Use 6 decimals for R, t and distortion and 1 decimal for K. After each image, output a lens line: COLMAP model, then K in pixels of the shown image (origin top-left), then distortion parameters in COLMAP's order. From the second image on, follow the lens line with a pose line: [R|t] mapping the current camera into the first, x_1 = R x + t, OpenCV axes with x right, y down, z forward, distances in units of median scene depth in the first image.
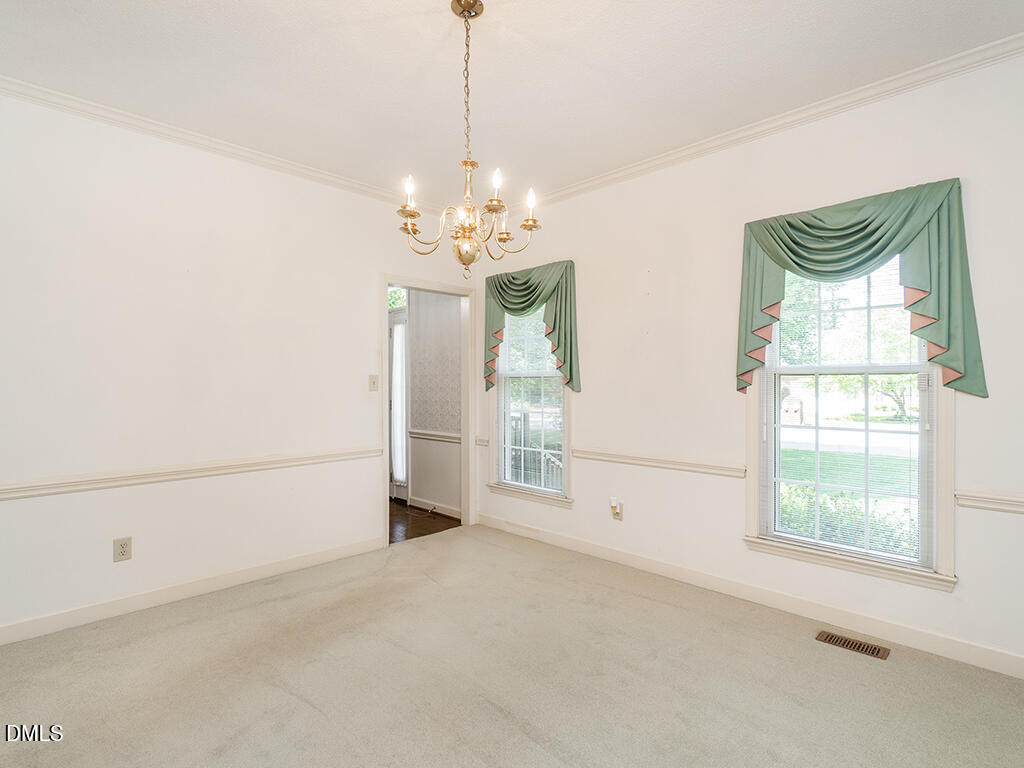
lens RADIAL K [[515.6, 0, 511.8], [0, 515.6, 383.1], [0, 0, 1]] dist [0.000814, -0.000259]
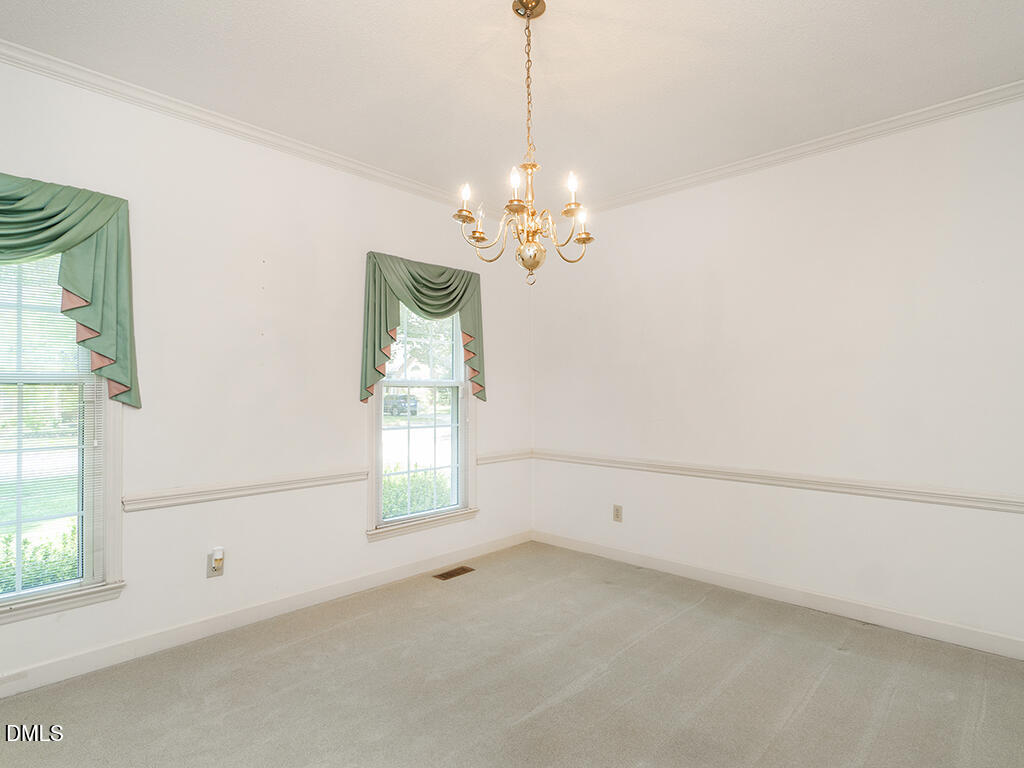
lens RADIAL K [[530.0, 0, 512.4], [0, 530.0, 387.0], [0, 0, 1]] dist [0.001102, 0.000546]
pose [[0.006564, 0.009939, 0.999929, -0.521520], [0.004411, 0.999941, -0.009968, -0.001811], [-0.999969, 0.004476, 0.006520, 0.512648]]
